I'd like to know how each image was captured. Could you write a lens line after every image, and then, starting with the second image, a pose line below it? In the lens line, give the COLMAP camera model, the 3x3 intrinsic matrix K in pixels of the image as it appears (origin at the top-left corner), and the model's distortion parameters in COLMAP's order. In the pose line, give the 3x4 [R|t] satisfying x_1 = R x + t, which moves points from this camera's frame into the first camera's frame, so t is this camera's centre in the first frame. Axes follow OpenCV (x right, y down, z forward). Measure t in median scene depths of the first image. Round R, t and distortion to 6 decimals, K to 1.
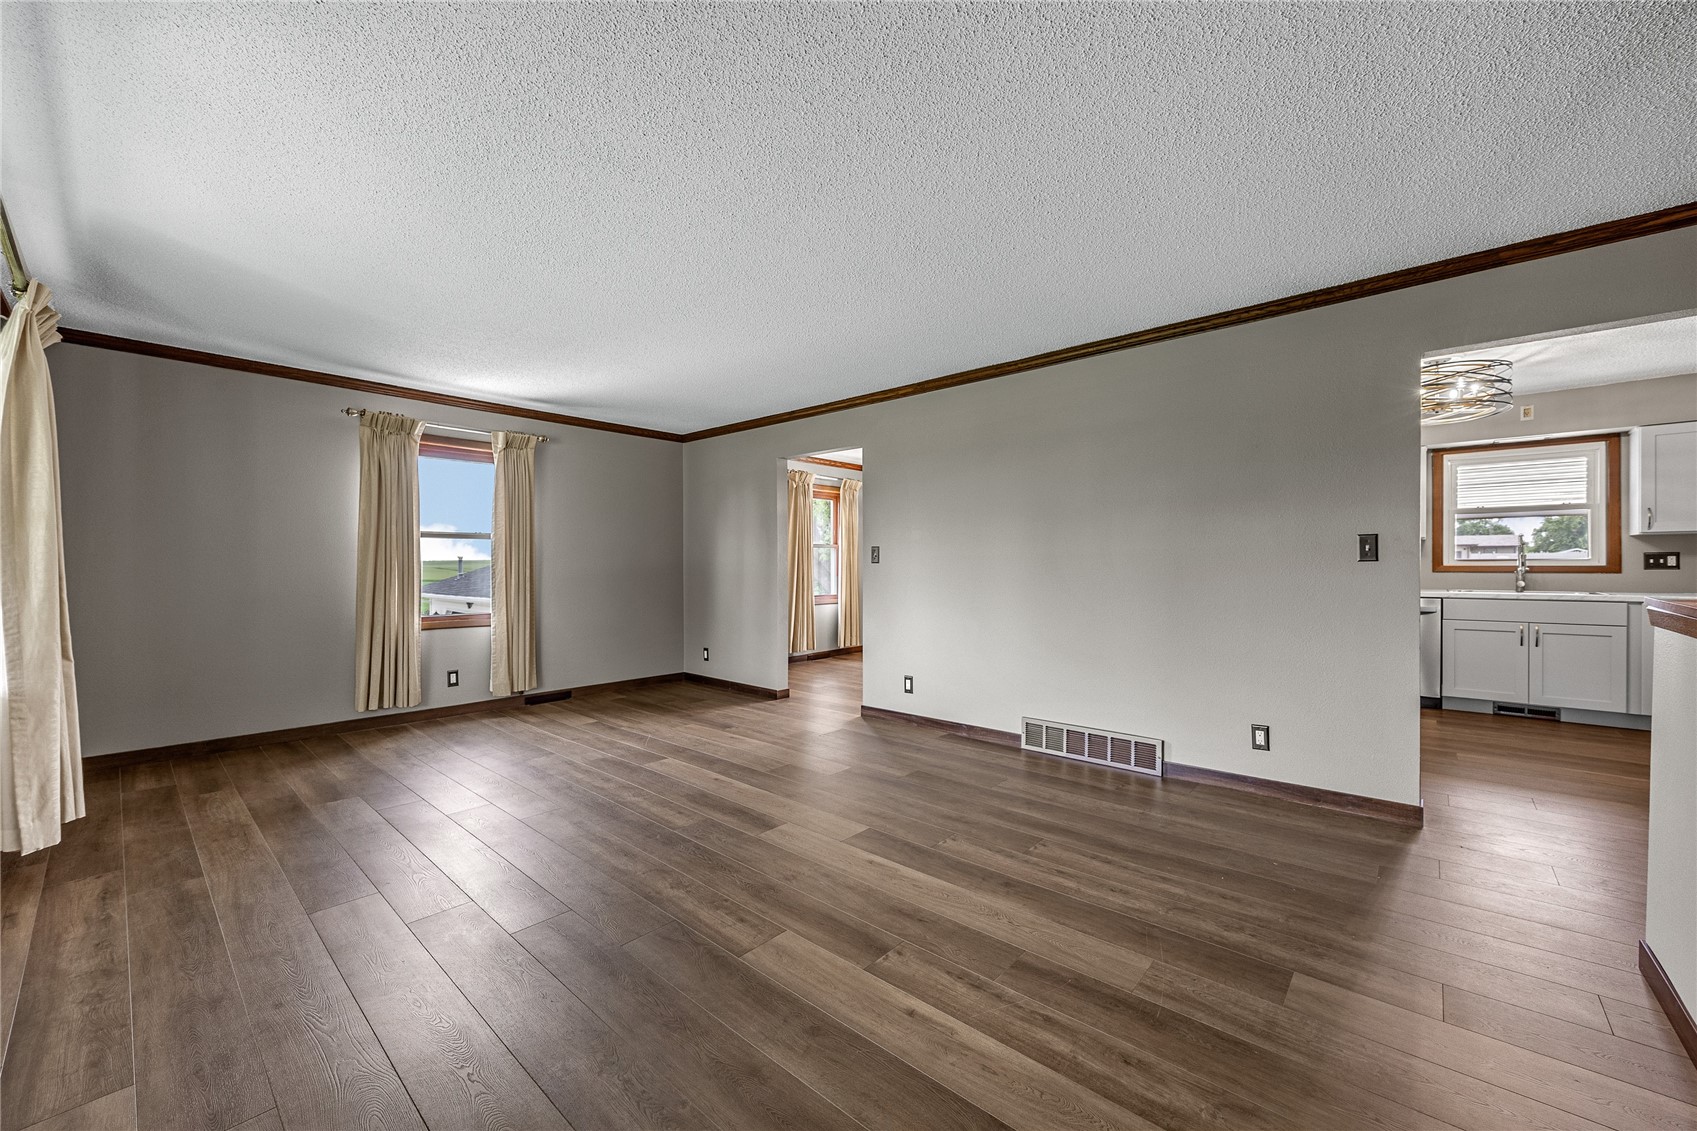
lens RADIAL K [[656.6, 0, 835.0], [0, 656.6, 569.7], [0, 0, 1]] dist [-0.001377, 0.000985]
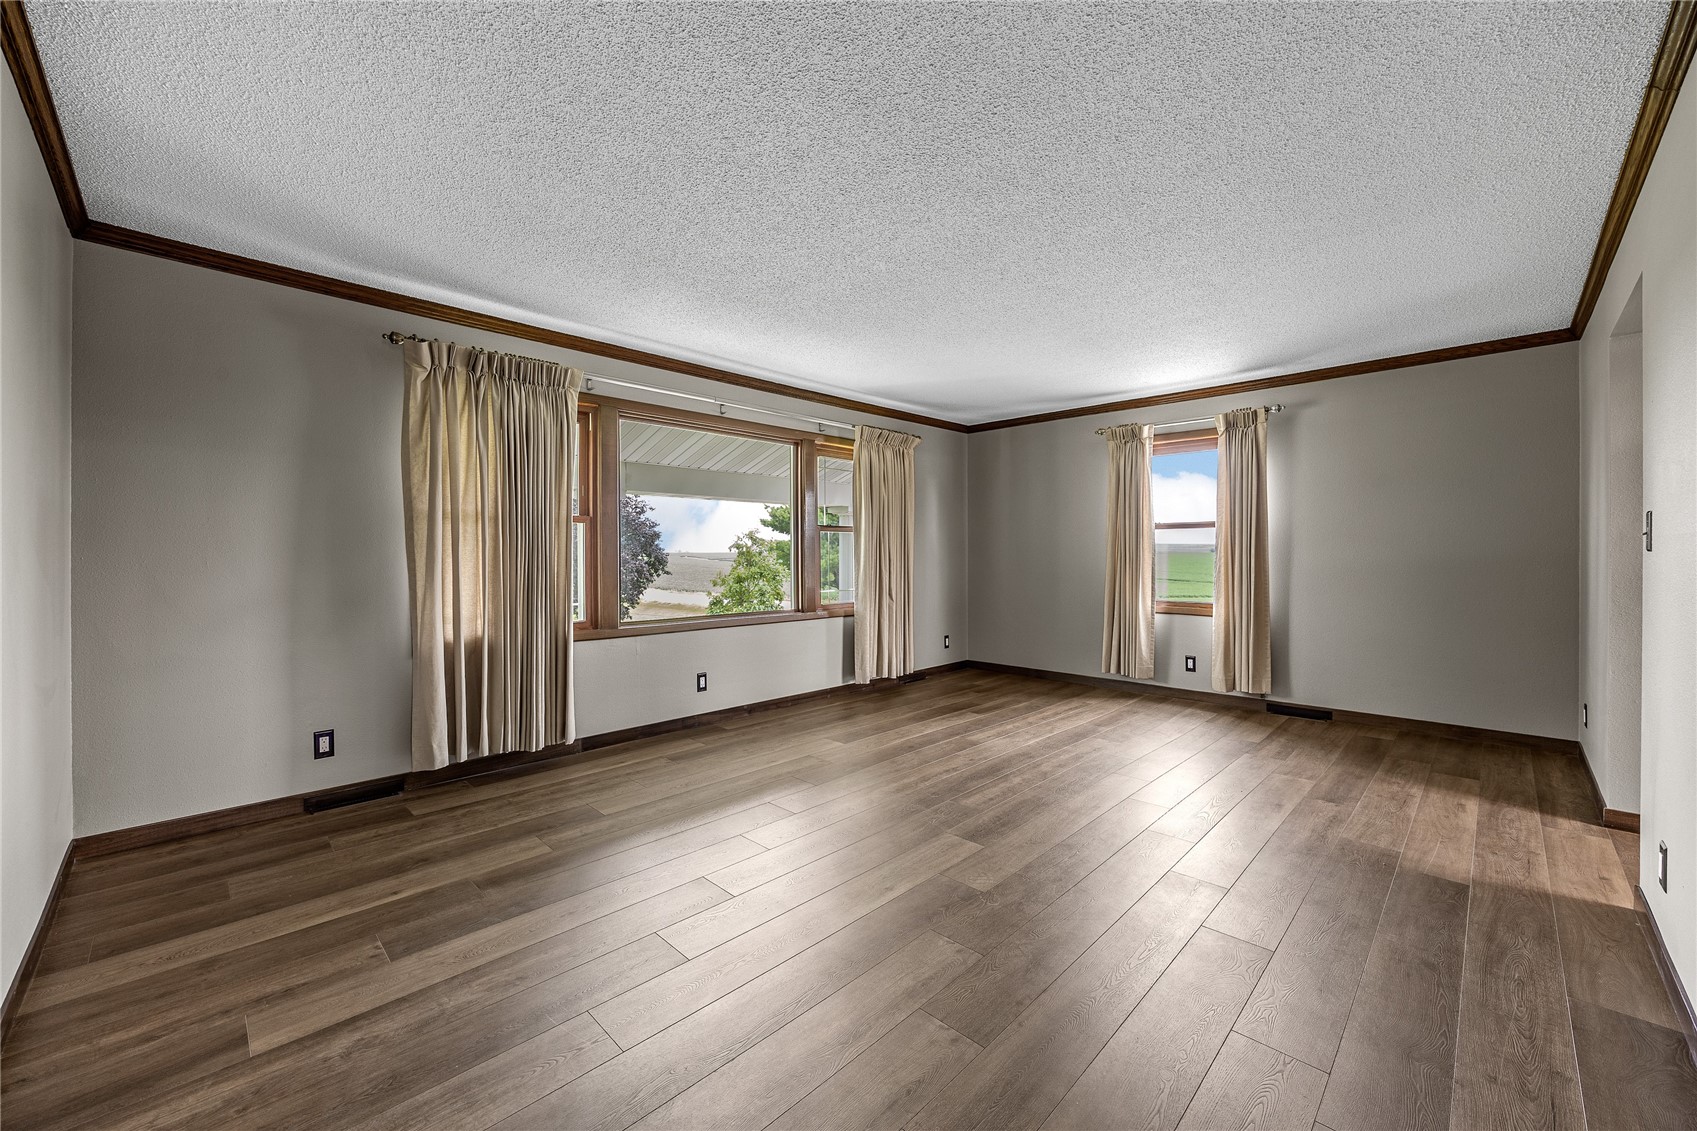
lens RADIAL K [[656.6, 0, 836.2], [0, 656.6, 561.6], [0, 0, 1]] dist [-0.001377, 0.000985]
pose [[-0.051567, 0.009071, -0.998628, 0.485047], [-0.005557, 0.999941, 0.009370, -0.001488], [0.998654, 0.006032, -0.051514, 0.505850]]
